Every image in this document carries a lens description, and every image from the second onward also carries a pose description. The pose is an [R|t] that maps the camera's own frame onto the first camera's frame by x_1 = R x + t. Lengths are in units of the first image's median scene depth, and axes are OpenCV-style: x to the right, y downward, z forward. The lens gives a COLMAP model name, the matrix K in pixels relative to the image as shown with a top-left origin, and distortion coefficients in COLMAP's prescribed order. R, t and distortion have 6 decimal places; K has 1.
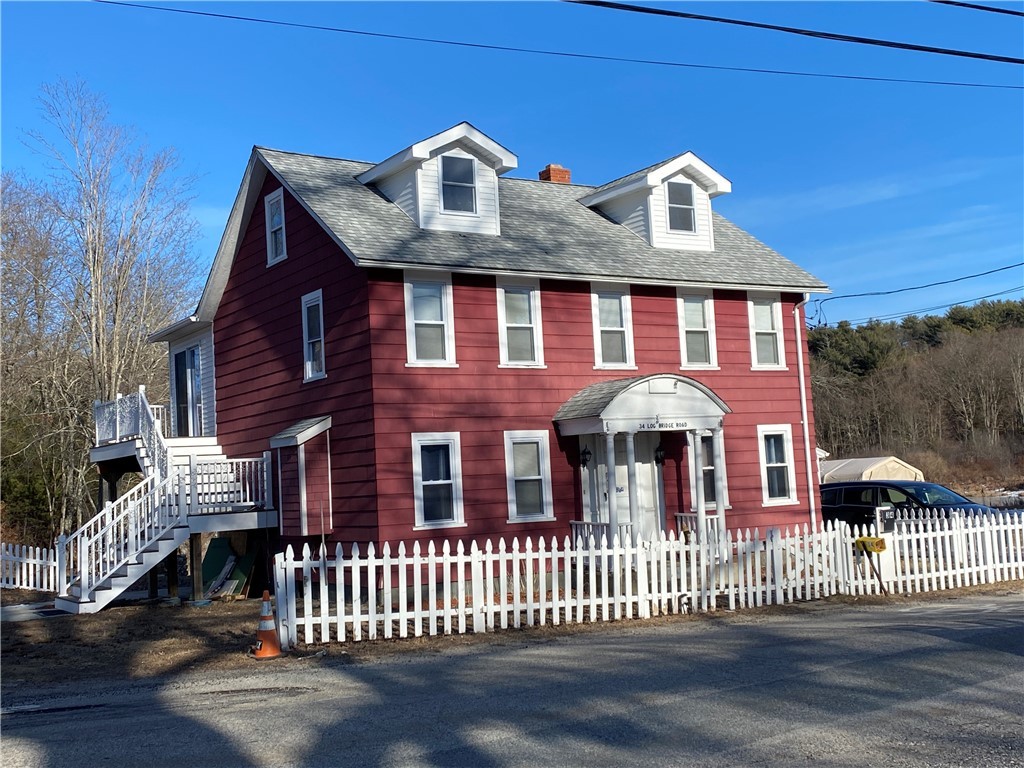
lens RADIAL K [[1219.4, 0, 512.0], [0, 1219.4, 384.0], [0, 0, 1]] dist [0.126699, -0.010624]
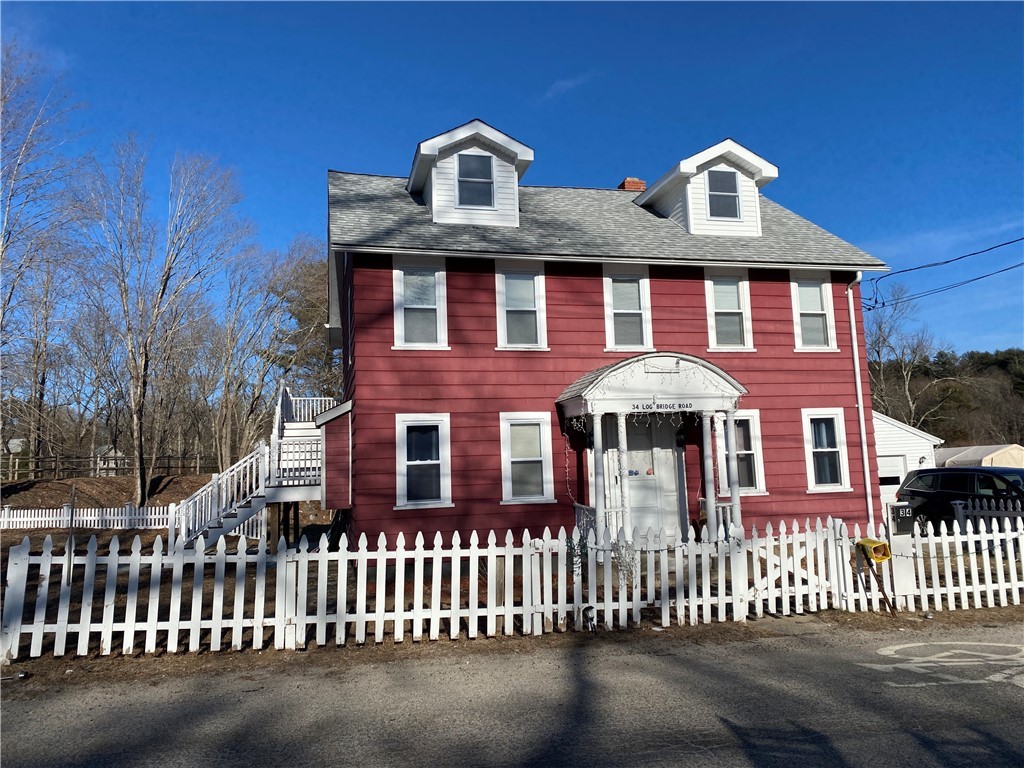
lens RADIAL K [[771.1, 0, 512.0], [0, 771.1, 384.0], [0, 0, 1]] dist [0.026134, 0.000205]
pose [[0.947377, -0.015995, -0.319720, 0.190466], [0.010437, 0.999763, -0.019089, 0.024985], [0.319950, 0.014748, 0.947320, 0.369745]]
